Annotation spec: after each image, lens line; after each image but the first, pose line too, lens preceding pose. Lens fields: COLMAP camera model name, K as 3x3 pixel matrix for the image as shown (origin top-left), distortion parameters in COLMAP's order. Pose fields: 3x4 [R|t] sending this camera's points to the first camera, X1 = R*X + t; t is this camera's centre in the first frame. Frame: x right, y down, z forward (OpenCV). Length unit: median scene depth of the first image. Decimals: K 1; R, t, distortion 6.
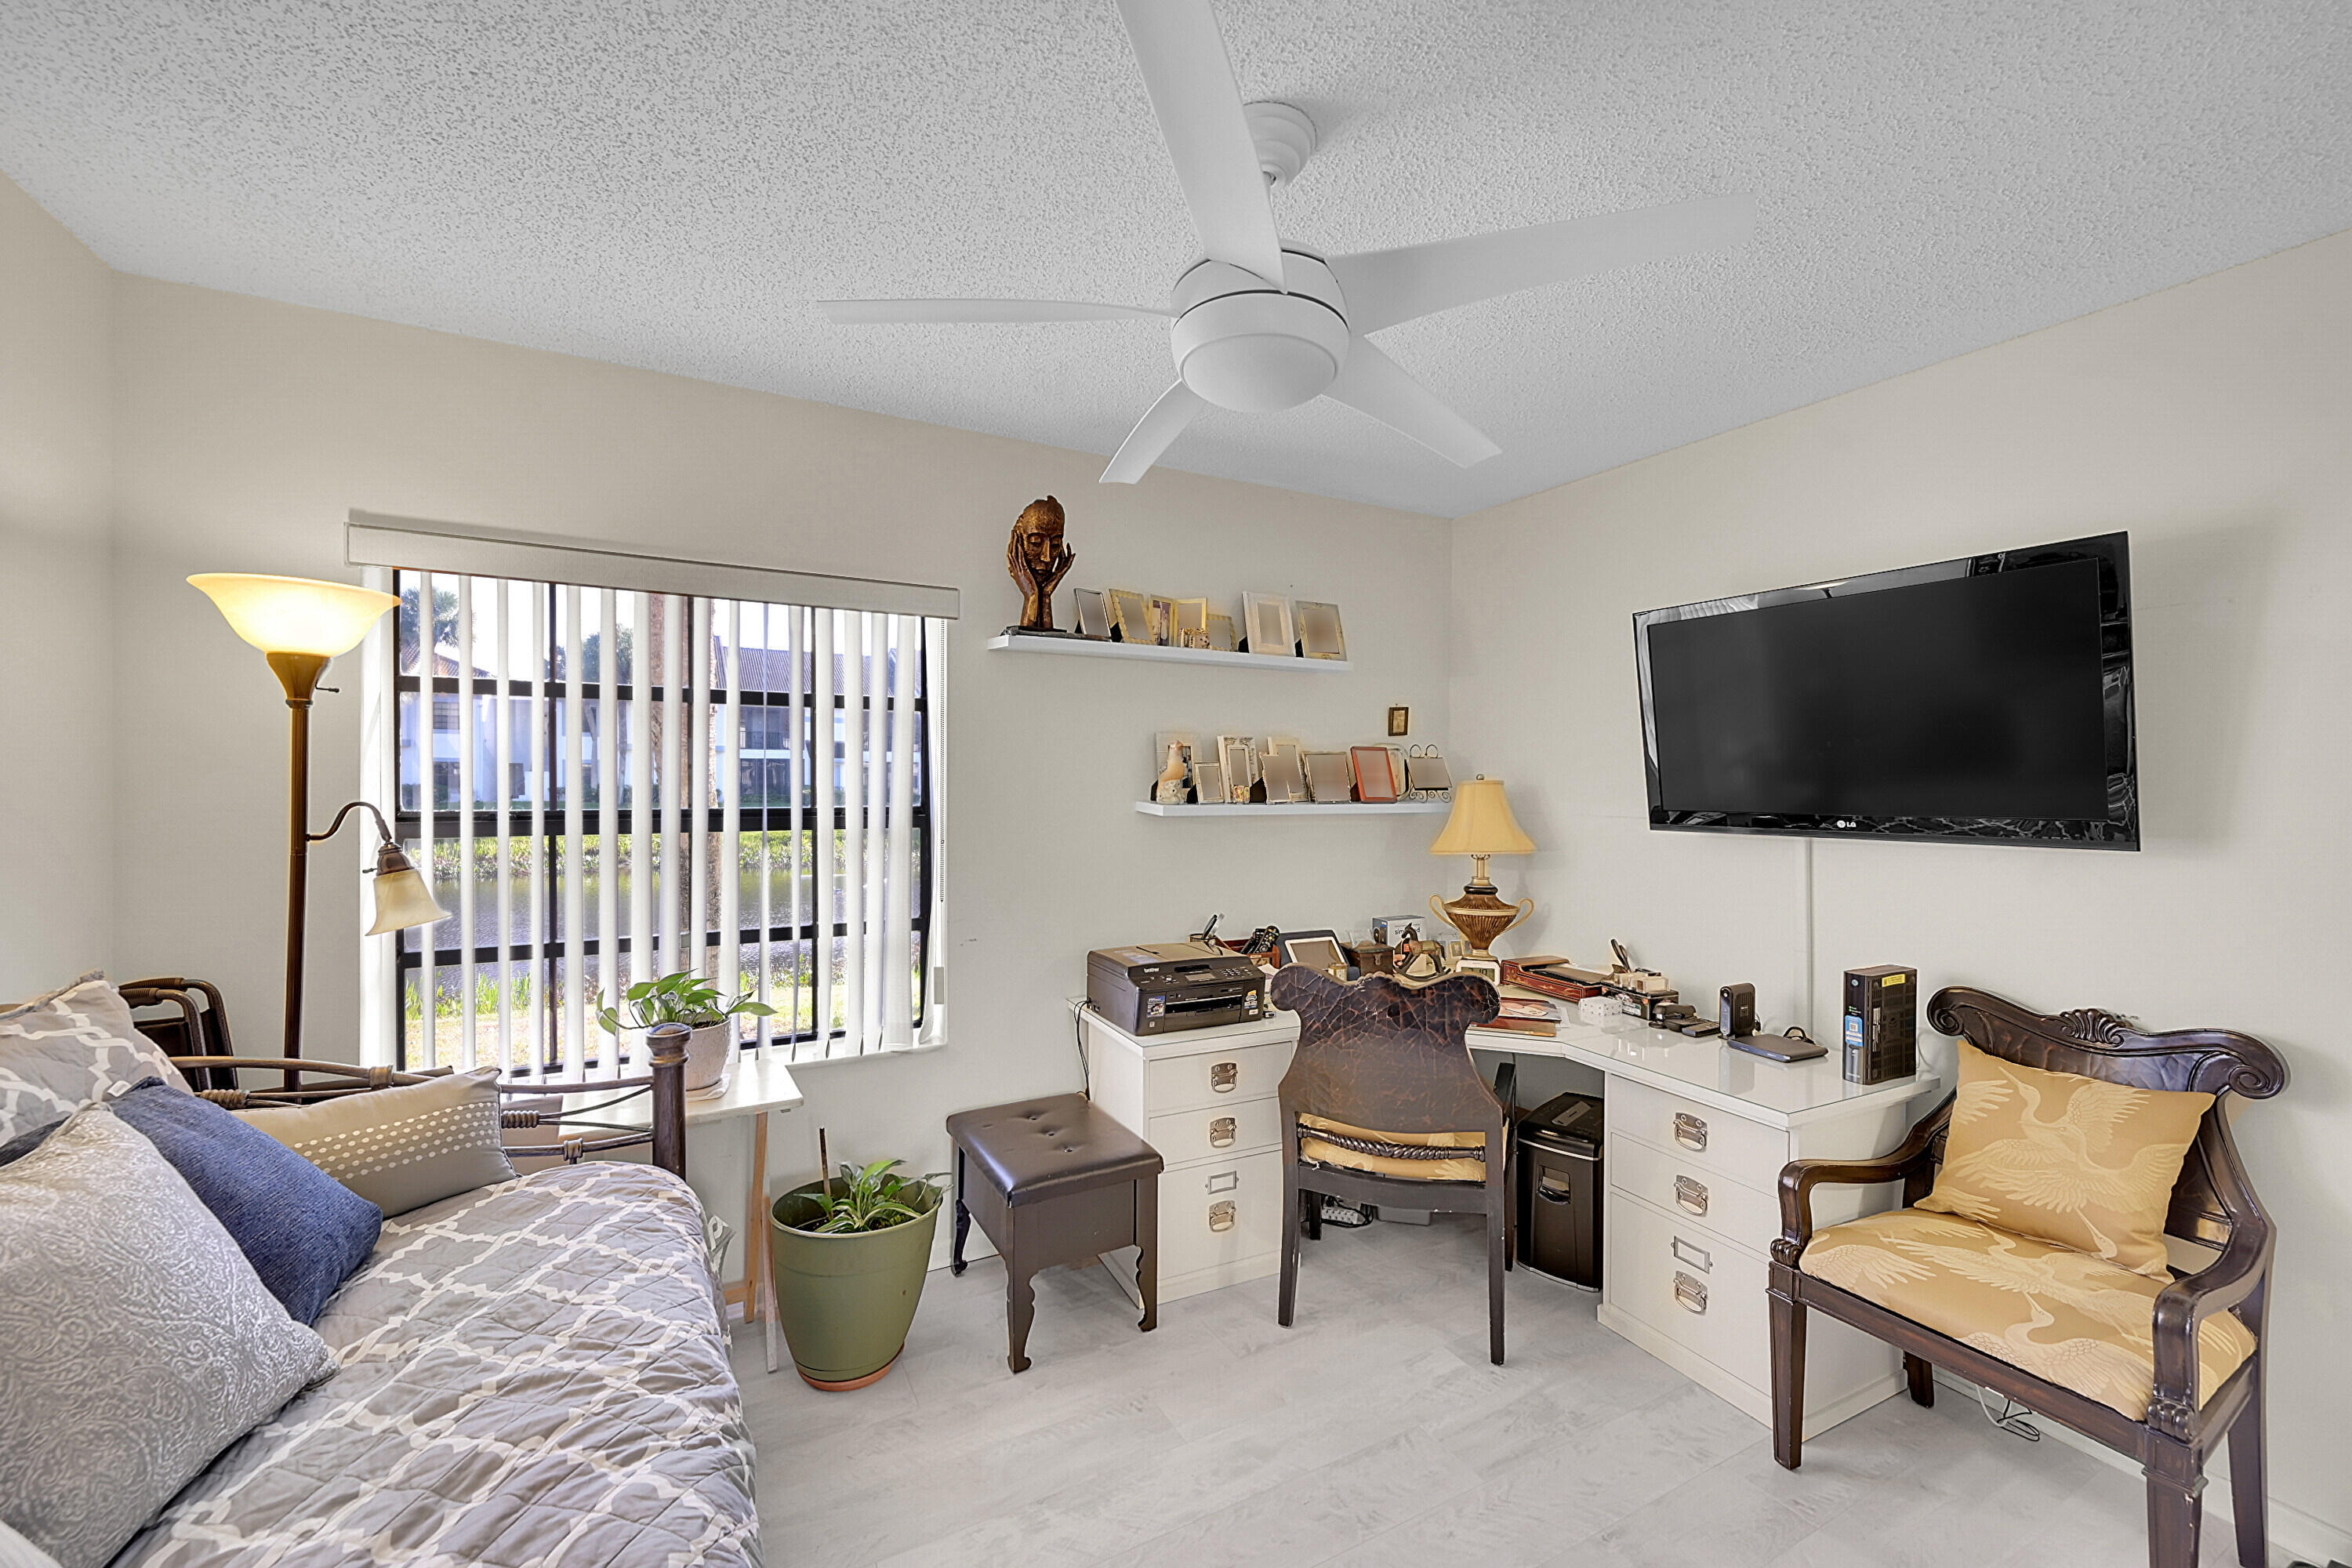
lens RADIAL K [[955.8, 0, 1182.6], [0, 955.8, 787.2], [0, 0, 1]] dist [0.001434, 0.000202]
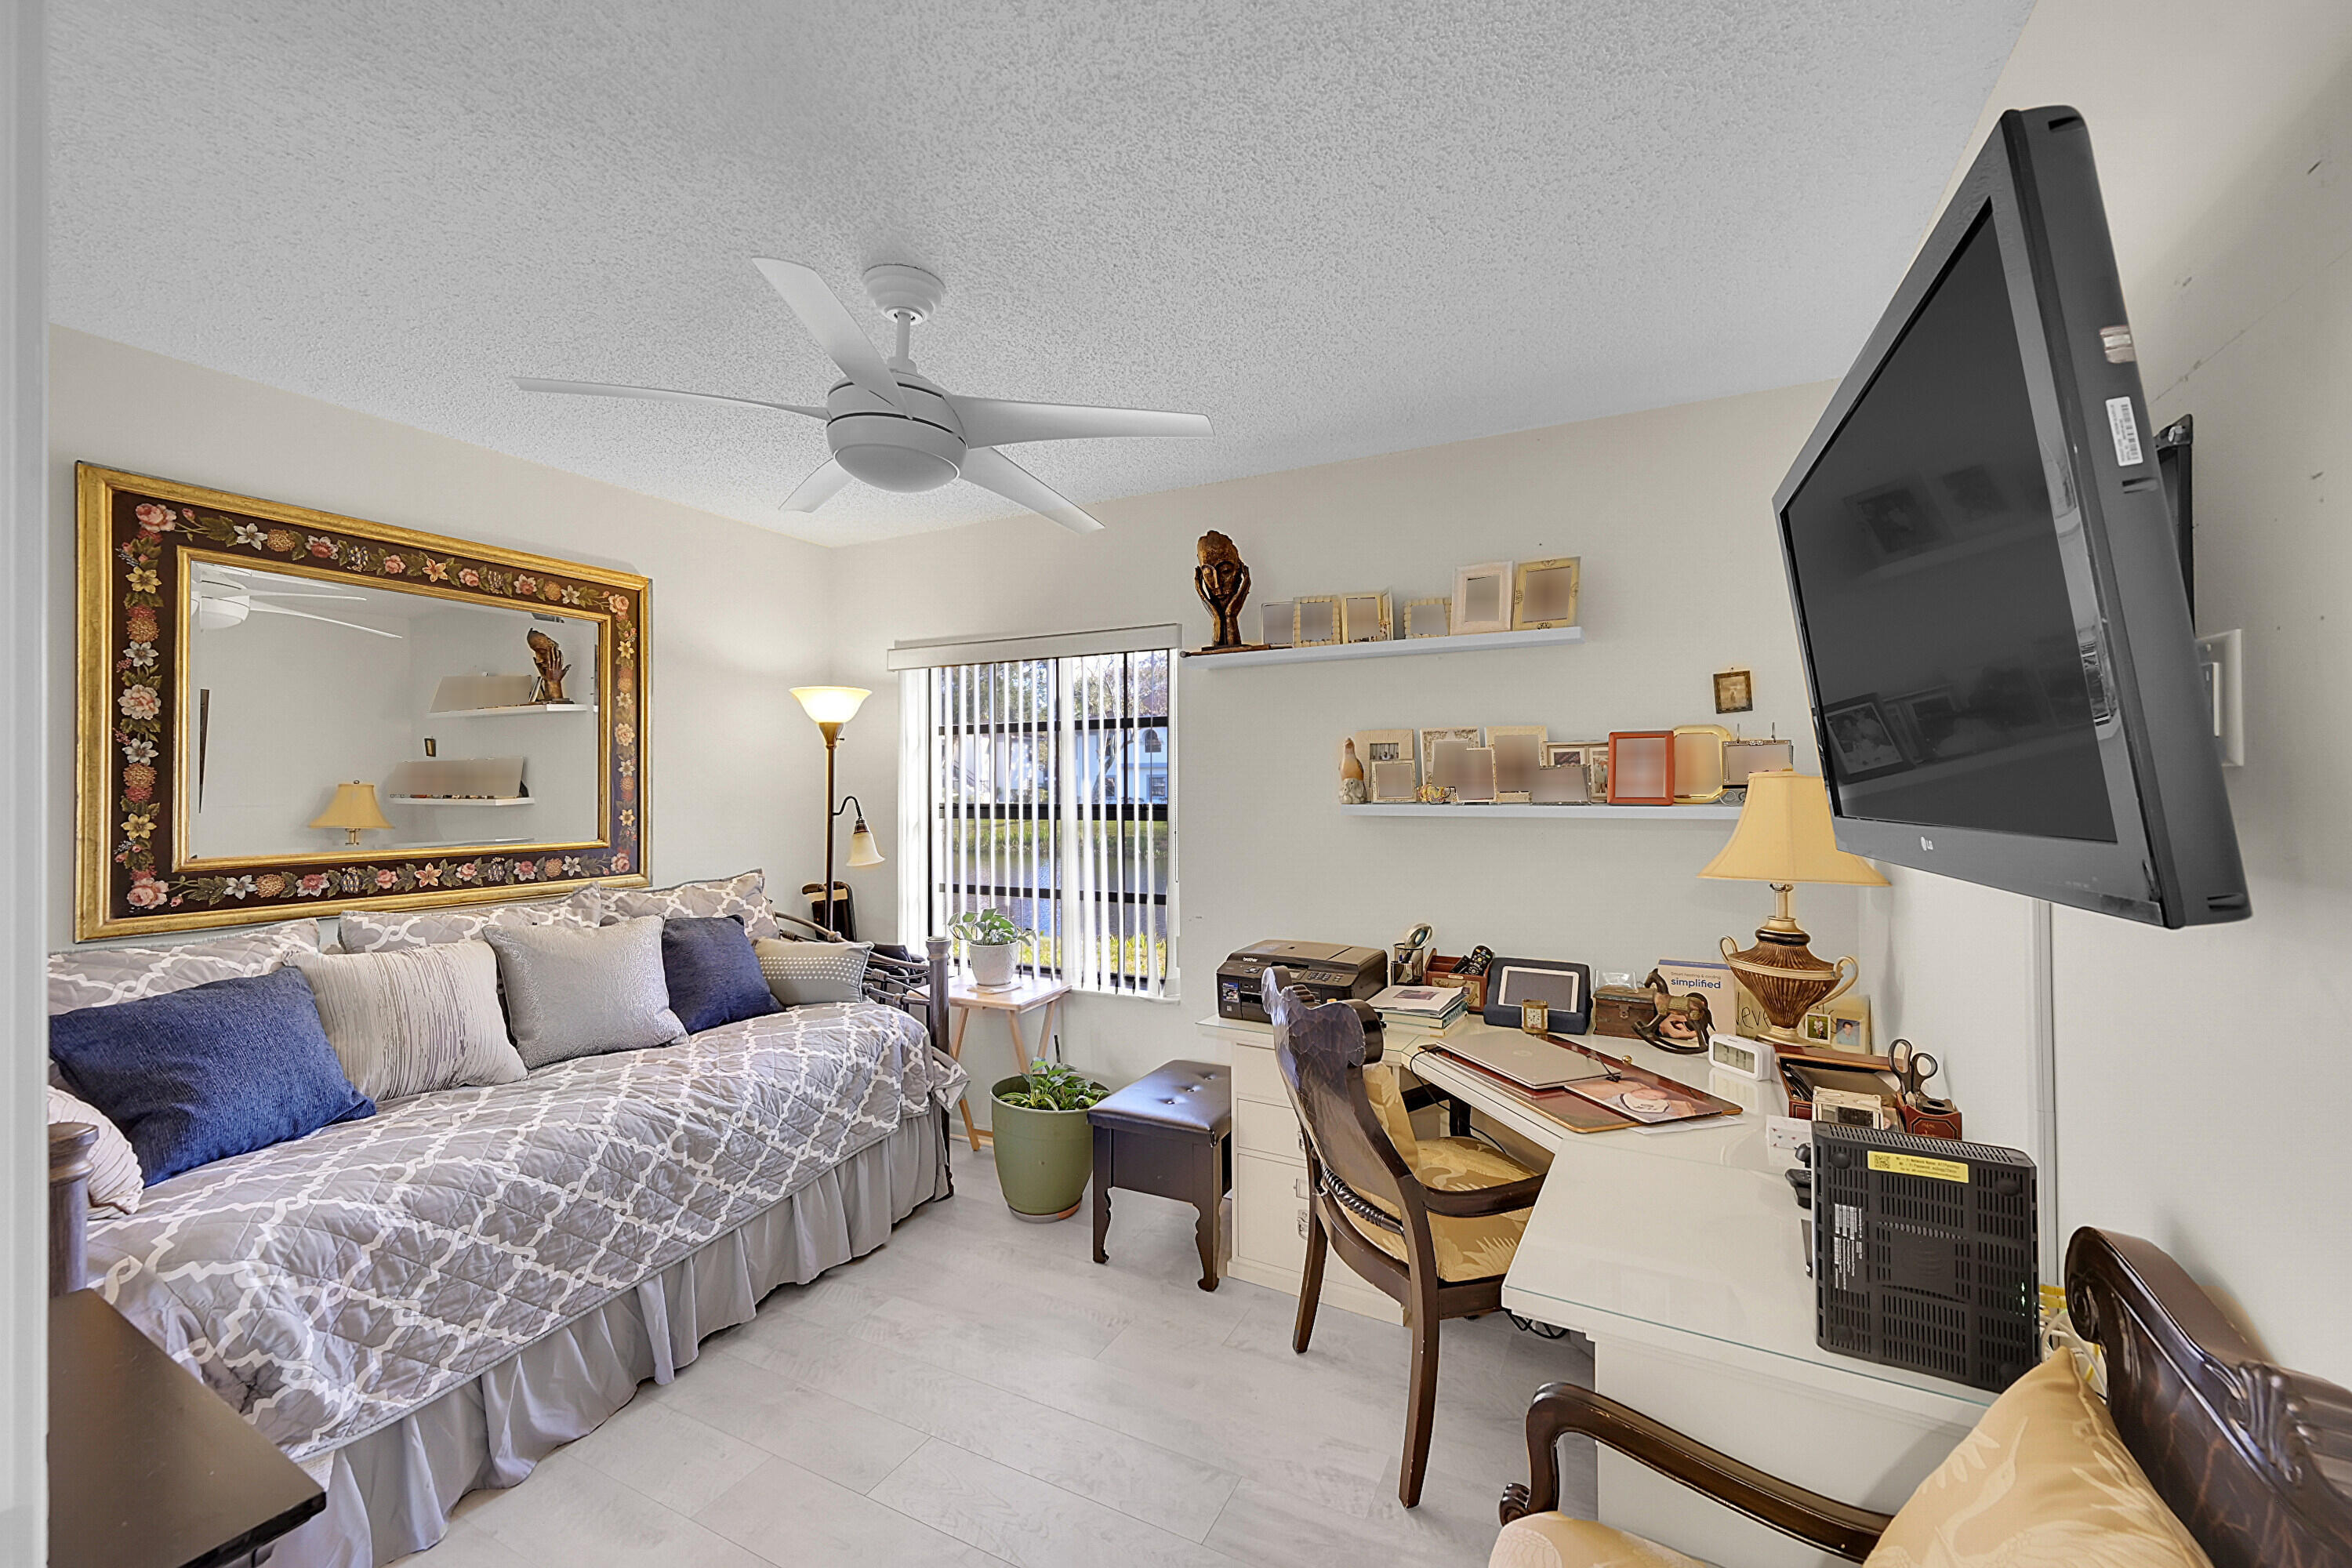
lens RADIAL K [[955.8, 0, 1172.8], [0, 955.8, 781.3], [0, 0, 1]] dist [0.001434, 0.000202]
pose [[0.548439, -0.011938, -0.836106, 0.743423], [0.002153, 0.999915, -0.012865, 0.007435], [0.836188, 0.005256, 0.548418, 0.324246]]
